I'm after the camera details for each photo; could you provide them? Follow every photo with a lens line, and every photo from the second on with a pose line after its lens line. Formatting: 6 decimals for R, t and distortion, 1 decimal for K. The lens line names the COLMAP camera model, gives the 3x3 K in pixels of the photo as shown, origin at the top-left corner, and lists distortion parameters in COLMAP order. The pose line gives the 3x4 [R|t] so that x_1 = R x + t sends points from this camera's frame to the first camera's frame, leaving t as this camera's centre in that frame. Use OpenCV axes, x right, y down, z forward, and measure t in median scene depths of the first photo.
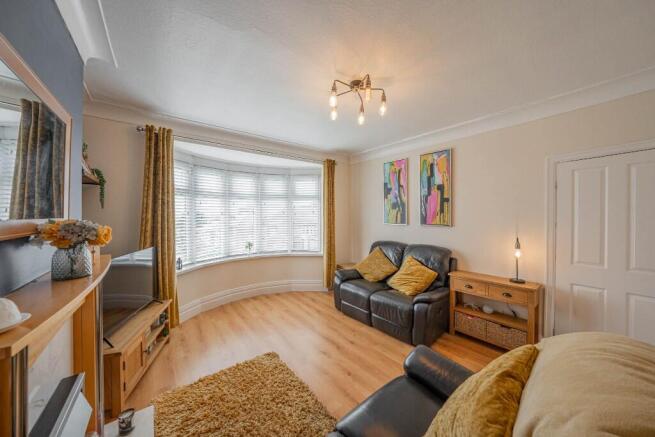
lens RADIAL K [[227.2, 0, 329.1], [0, 227.2, 214.2], [0, 0, 1]] dist [-0.001553, 0.000007]
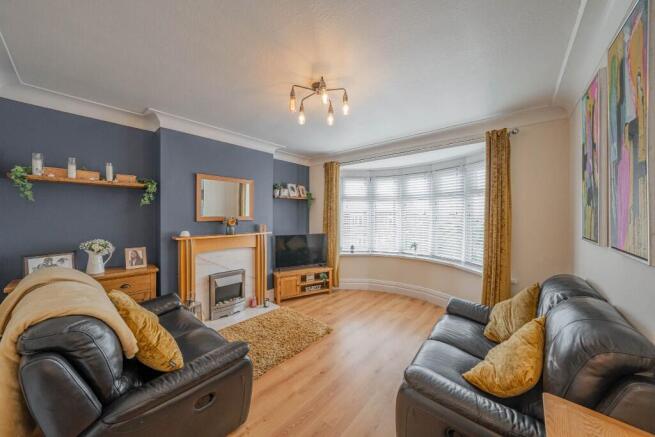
lens RADIAL K [[227.2, 0, 329.1], [0, 227.2, 214.2], [0, 0, 1]] dist [-0.001553, 0.000007]
pose [[0.208383, 0.003873, -0.978040, 0.619762], [-0.008079, 0.999965, 0.002238, -0.002269], [0.978014, 0.007436, 0.208407, 0.471405]]
